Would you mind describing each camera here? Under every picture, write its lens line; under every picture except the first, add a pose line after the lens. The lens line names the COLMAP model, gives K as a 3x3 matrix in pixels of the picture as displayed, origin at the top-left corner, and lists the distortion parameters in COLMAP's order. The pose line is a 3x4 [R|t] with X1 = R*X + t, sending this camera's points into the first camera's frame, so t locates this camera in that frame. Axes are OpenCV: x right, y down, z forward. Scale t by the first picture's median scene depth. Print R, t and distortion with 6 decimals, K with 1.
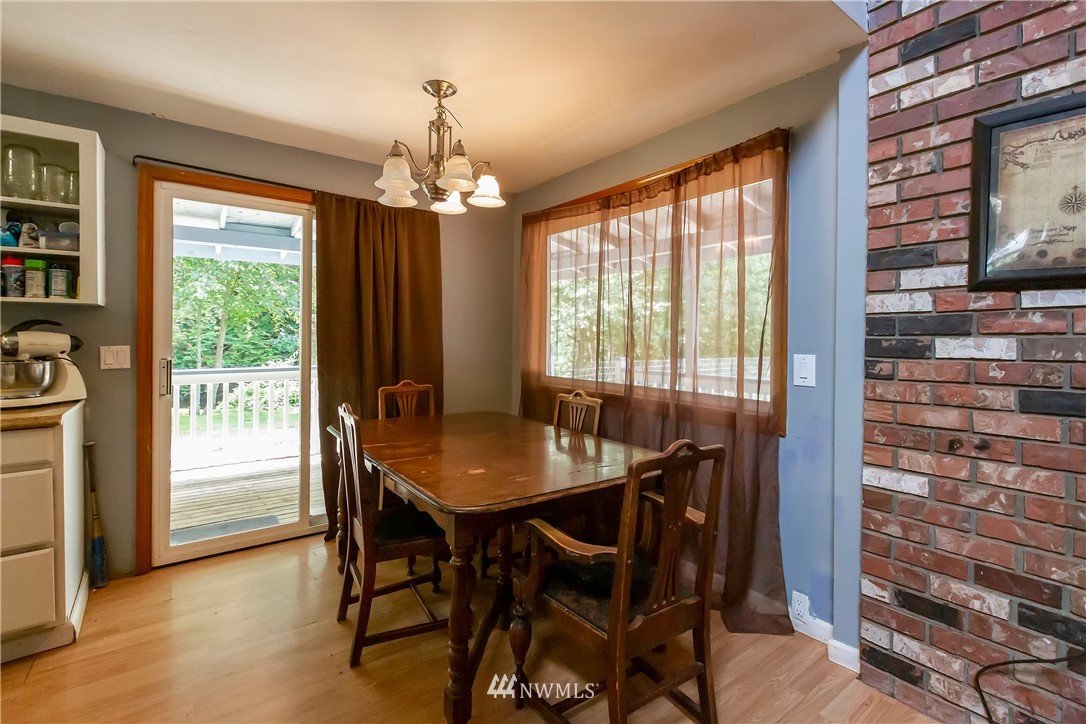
lens RADIAL K [[493.2, 0, 527.0], [0, 493.2, 339.3], [0, 0, 1]] dist [0.000219, 0.000094]
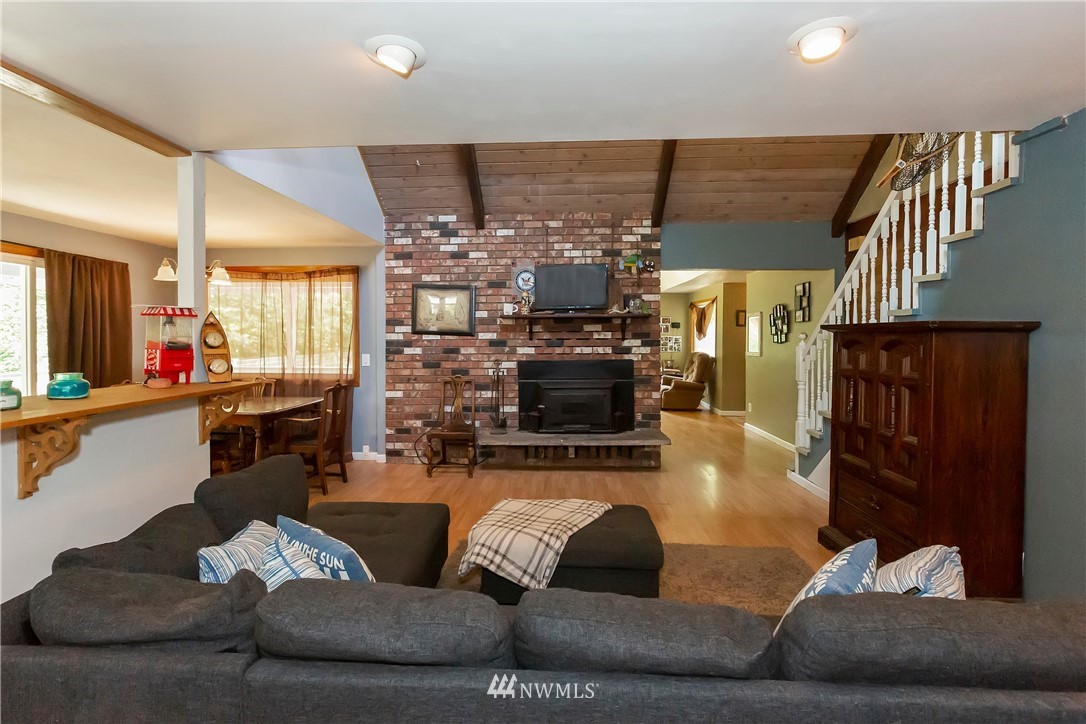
lens RADIAL K [[502.5, 0, 529.6], [0, 502.5, 342.1], [0, 0, 1]] dist [-0.000552, 0.000277]
pose [[0.634593, -0.021609, 0.772544, -1.110322], [0.009635, 0.999753, 0.020050, -0.091764], [-0.772786, -0.005280, 0.634645, -1.604698]]
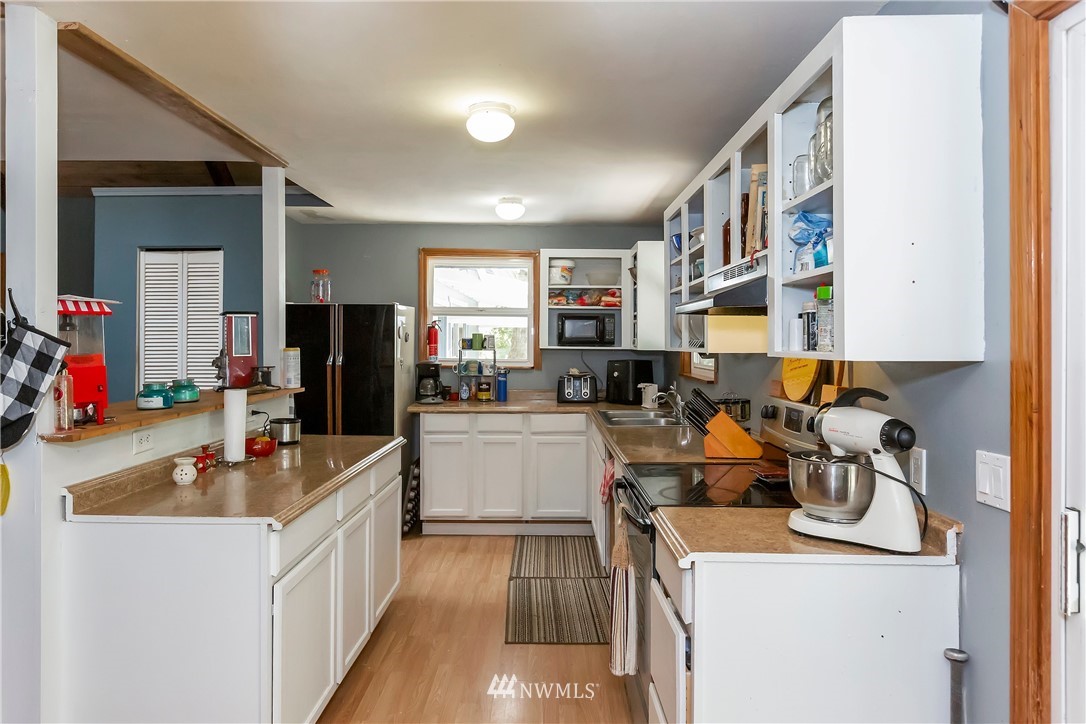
lens RADIAL K [[701.5, 0, 535.5], [0, 701.5, 336.8], [0, 0, 1]] dist [-0.007150, -0.000903]
pose [[-0.592632, -0.014018, -0.805351, -0.151389], [-0.014266, 0.999874, -0.006905, -0.108647], [0.805347, 0.007397, -0.592758, 1.452105]]
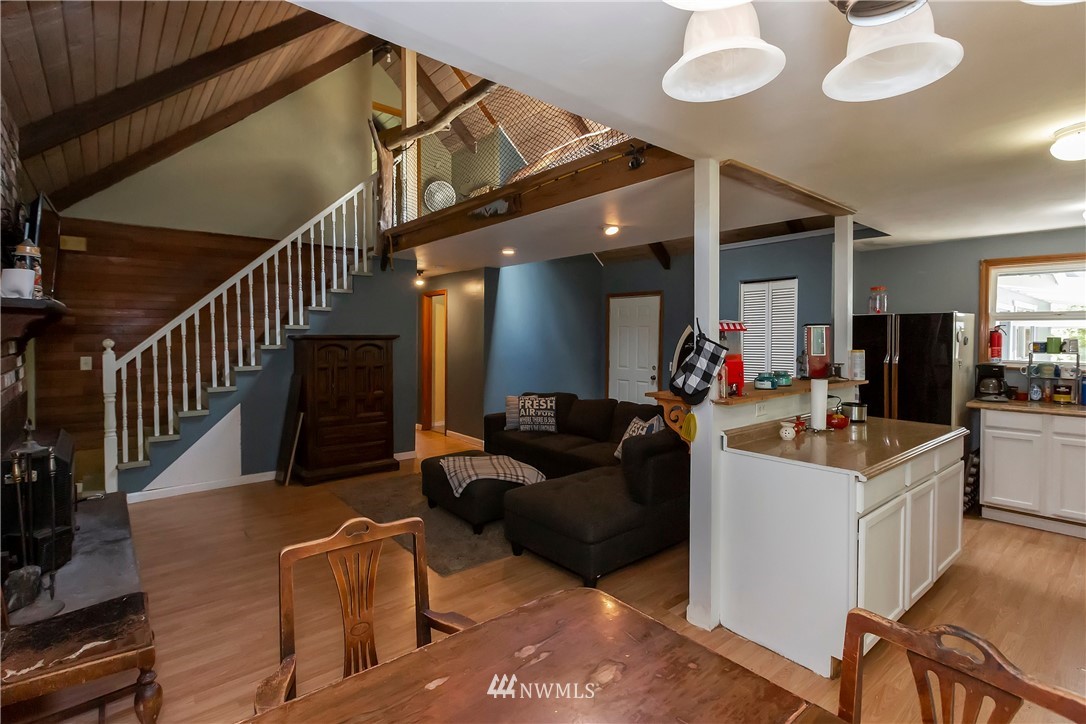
lens RADIAL K [[515.1, 0, 531.9], [0, 515.1, 345.9], [0, 0, 1]] dist [0.001196, -0.000837]
pose [[-0.997428, -0.010219, -0.070939, 0.031577], [-0.011957, 0.999638, 0.024116, -0.130160], [0.070667, 0.024903, -0.997189, 1.572705]]
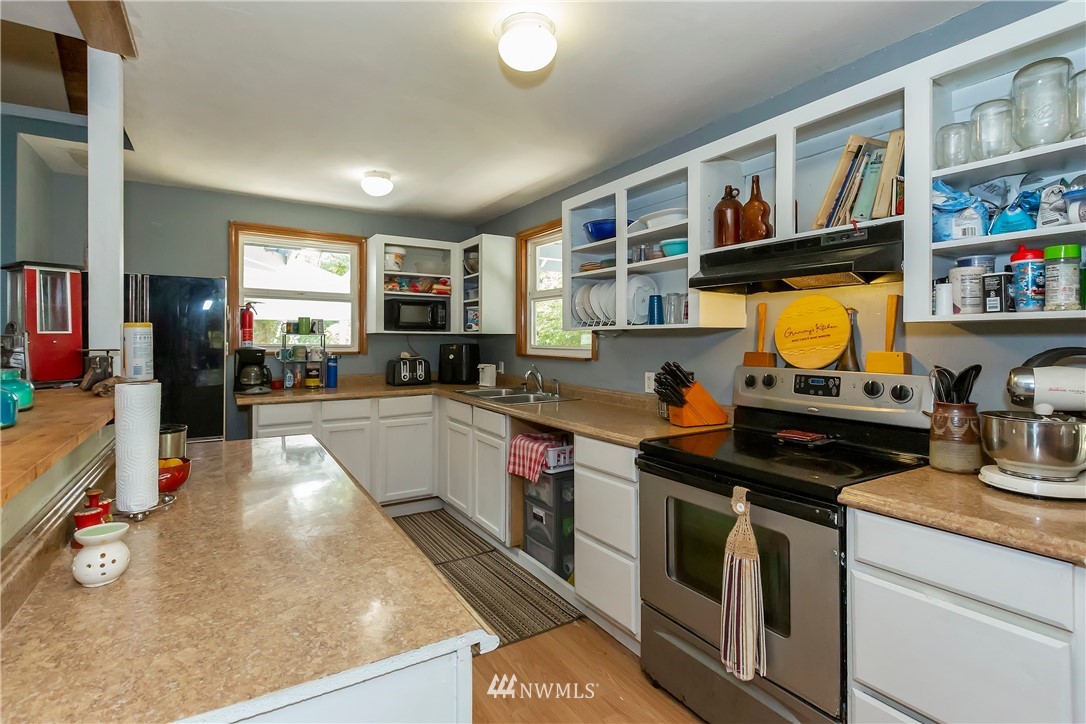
lens RADIAL K [[521.8, 0, 528.2], [0, 521.8, 338.0], [0, 0, 1]] dist [-0.001864, 0.000675]
pose [[-0.081542, -0.007121, -0.996645, -0.399077], [-0.010684, 0.999923, -0.006271, -0.049500], [0.996613, 0.010137, -0.081611, 0.507882]]
